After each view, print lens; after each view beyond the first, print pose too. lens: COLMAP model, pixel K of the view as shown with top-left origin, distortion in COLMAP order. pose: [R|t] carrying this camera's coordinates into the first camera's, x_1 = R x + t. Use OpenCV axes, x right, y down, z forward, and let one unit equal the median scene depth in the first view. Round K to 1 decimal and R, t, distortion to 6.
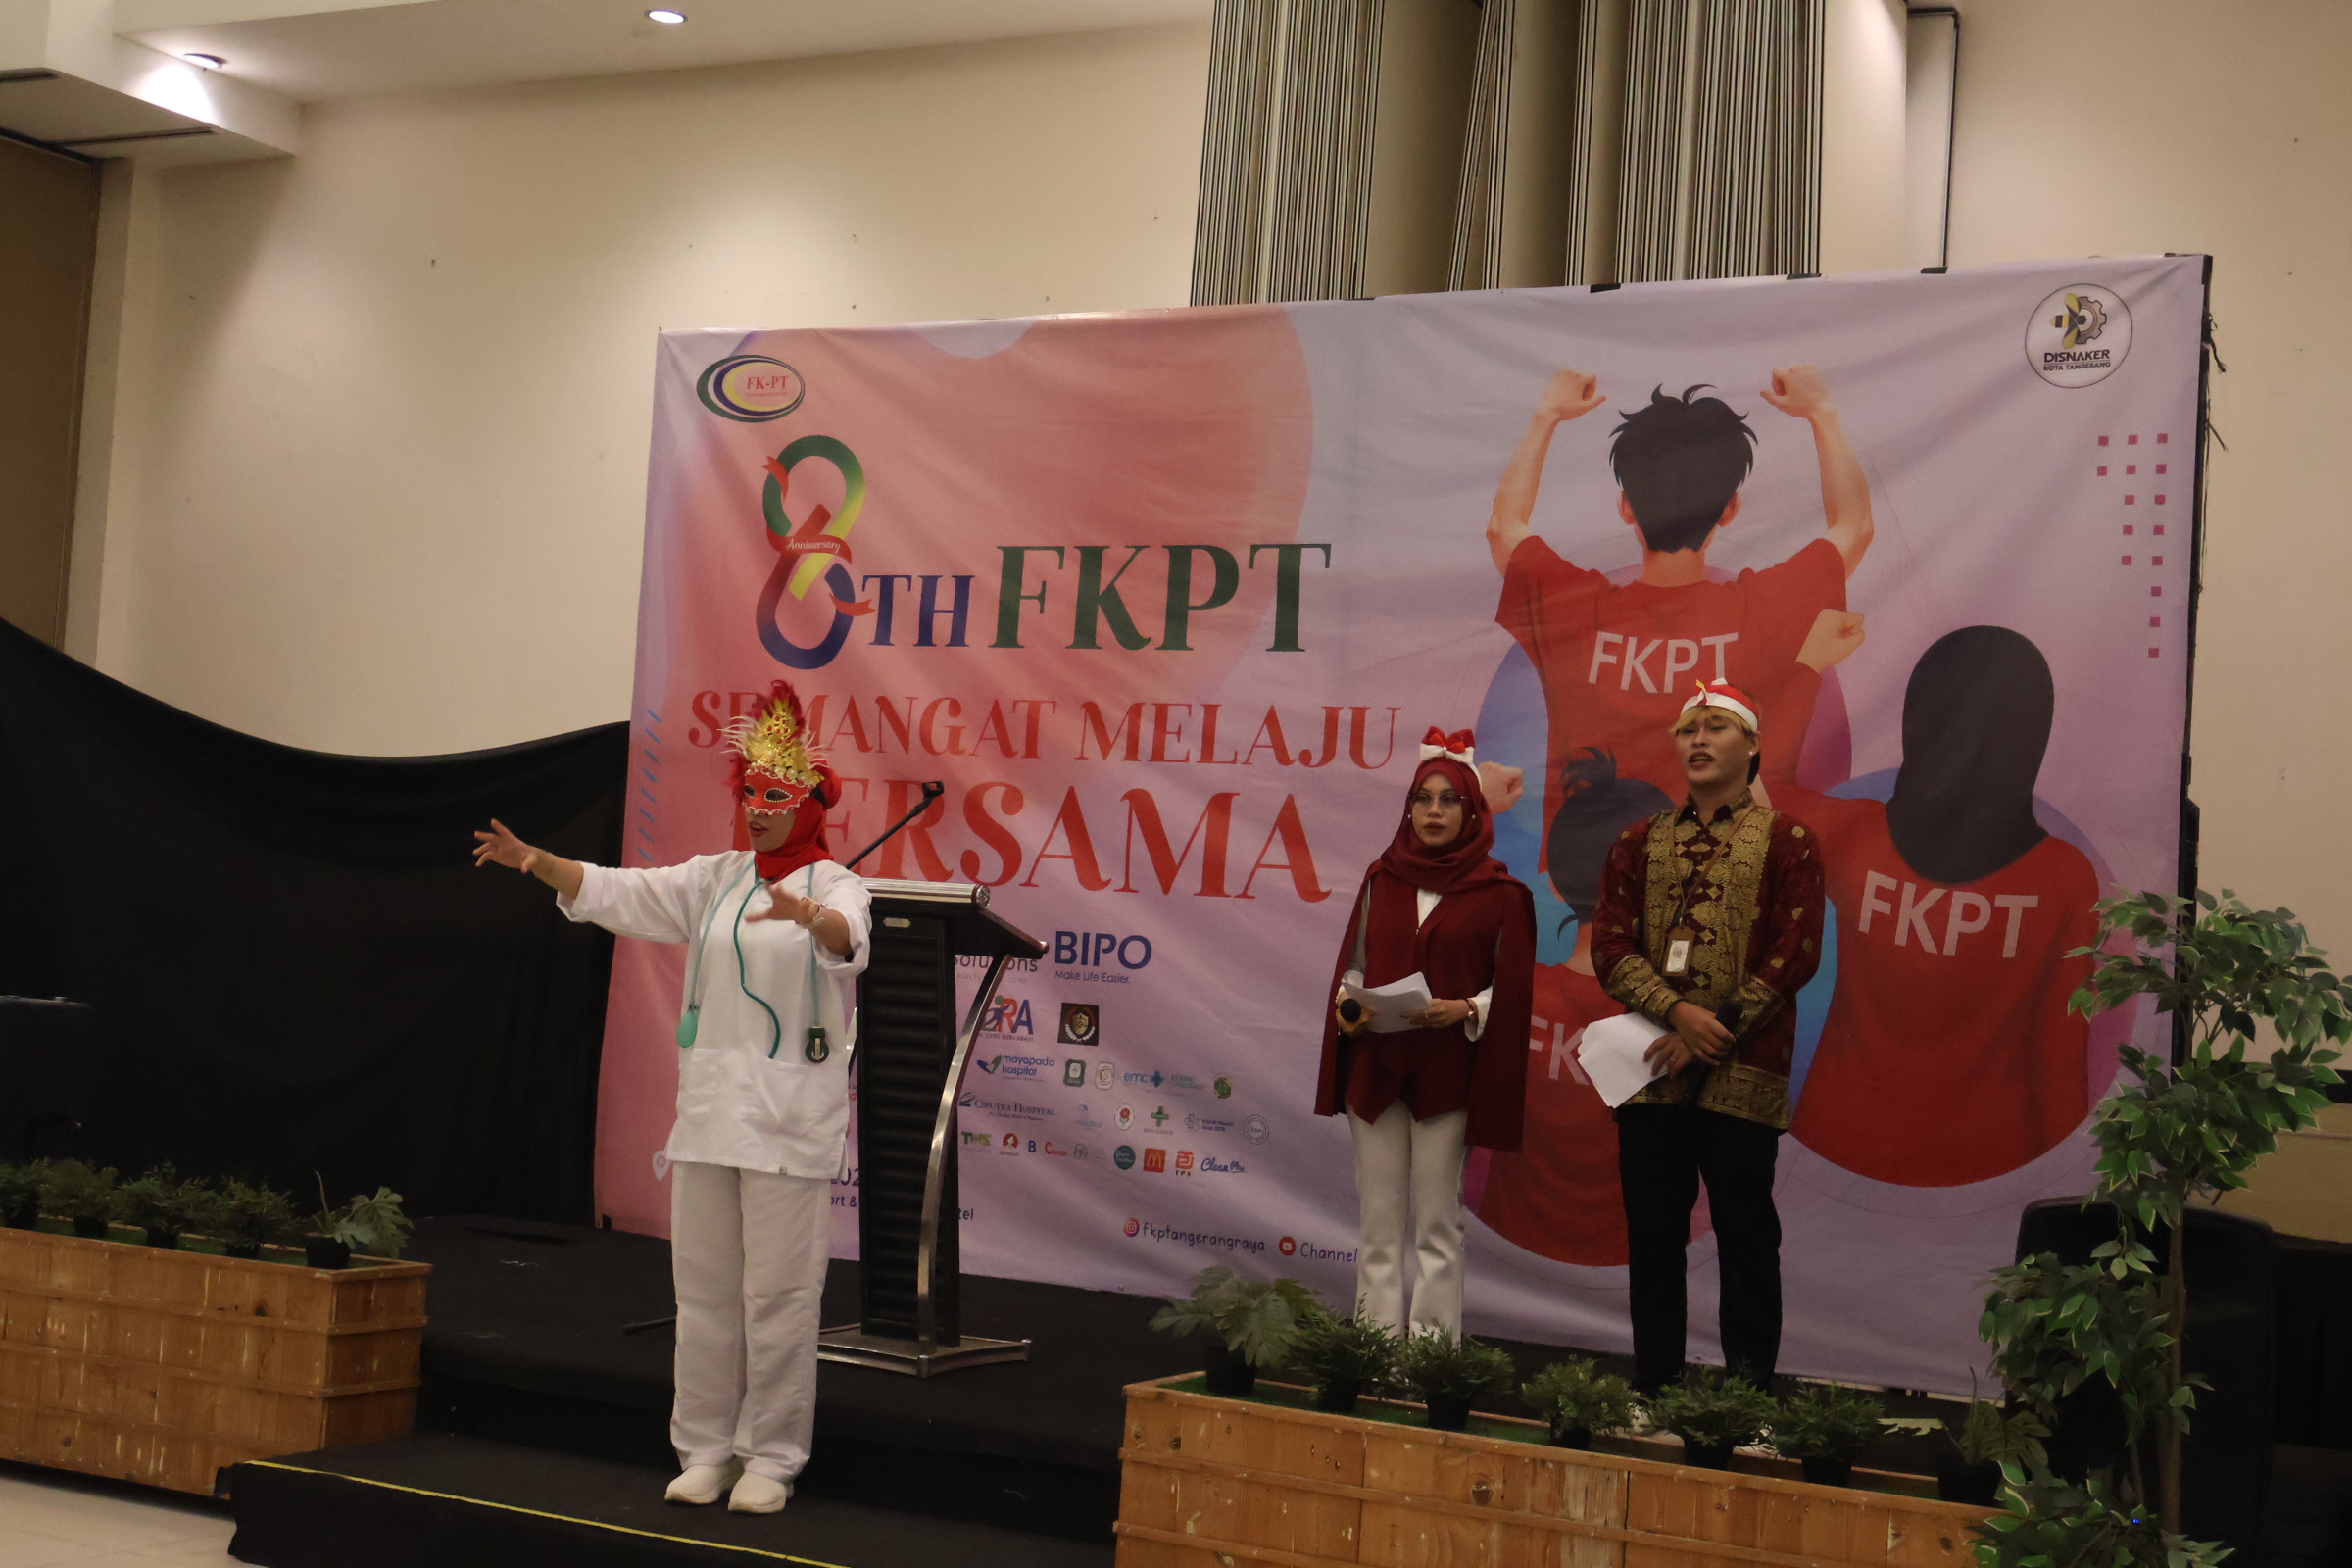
lens RADIAL K [[3122.9, 0, 1178.5], [0, 3122.9, 786.7], [0, 0, 1]] dist [0.017390, -0.044122]
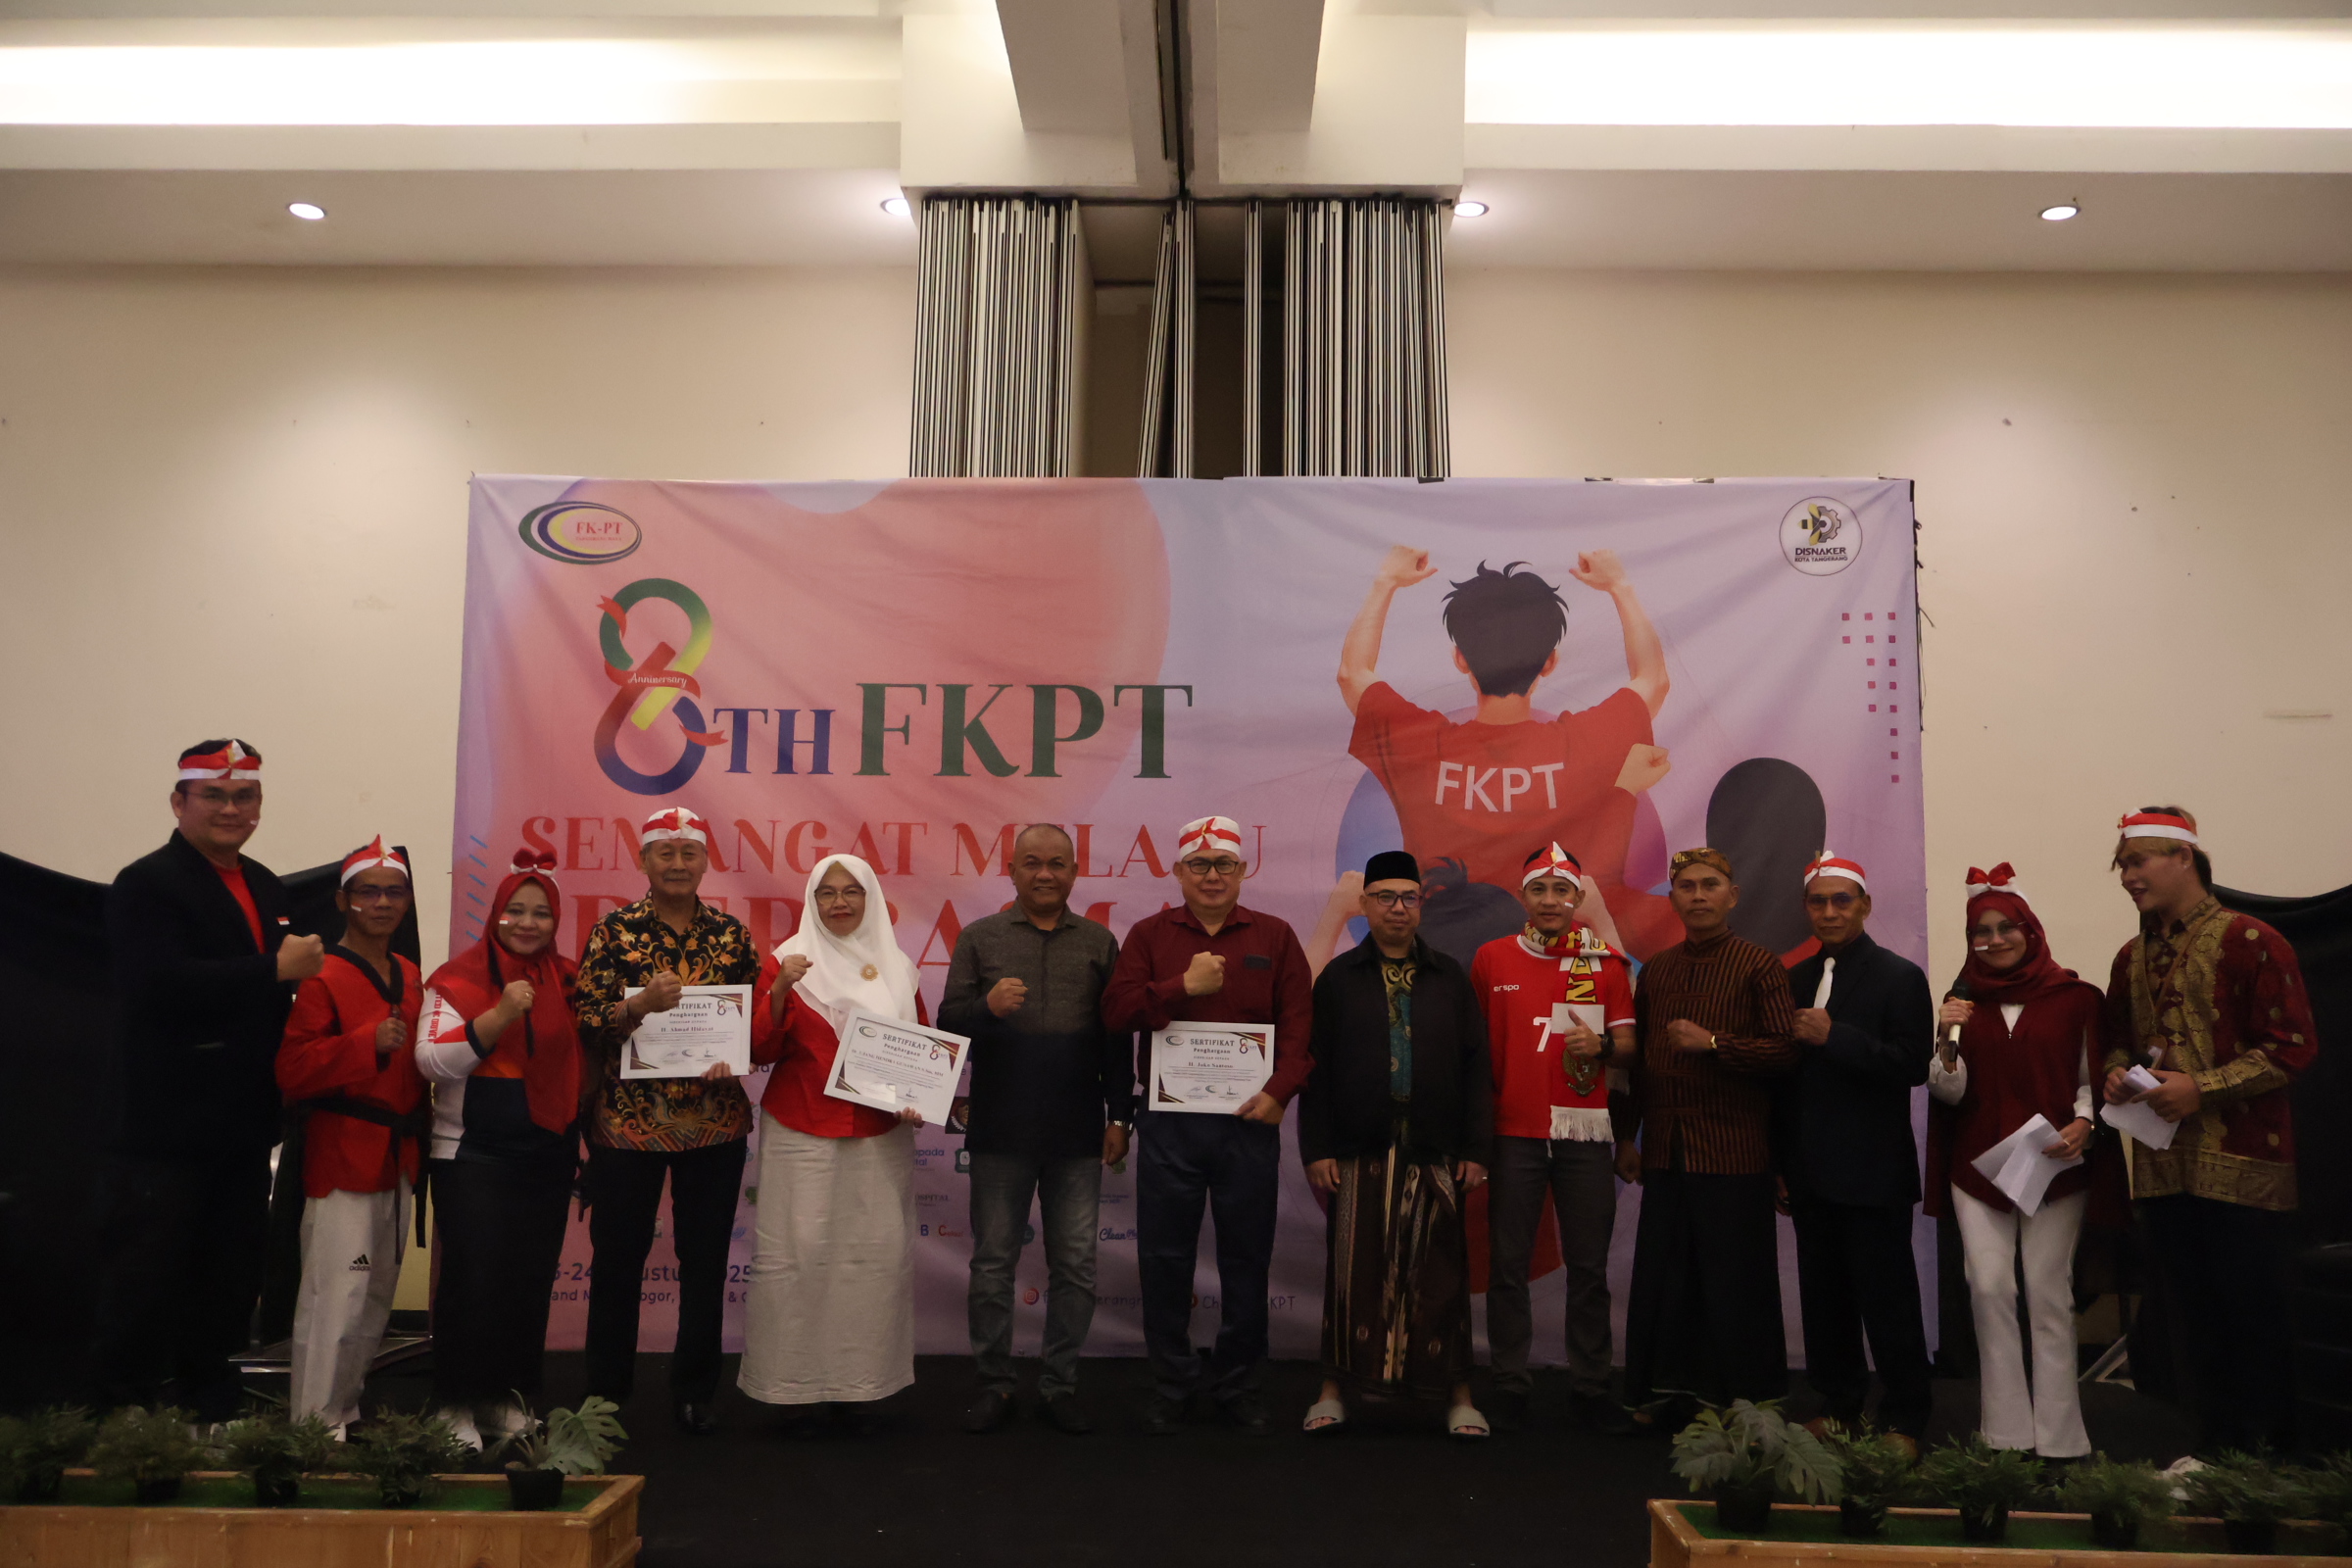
lens RADIAL K [[1964.9, 0, 1181.5], [0, 1964.9, 781.5], [0, 0, 1]] dist [-0.006627, 0.004281]
pose [[0.894108, -0.000290, 0.447852, -0.282131], [0.020333, 0.998995, -0.039946, -0.013013], [-0.447390, 0.044822, 0.893215, 0.349953]]
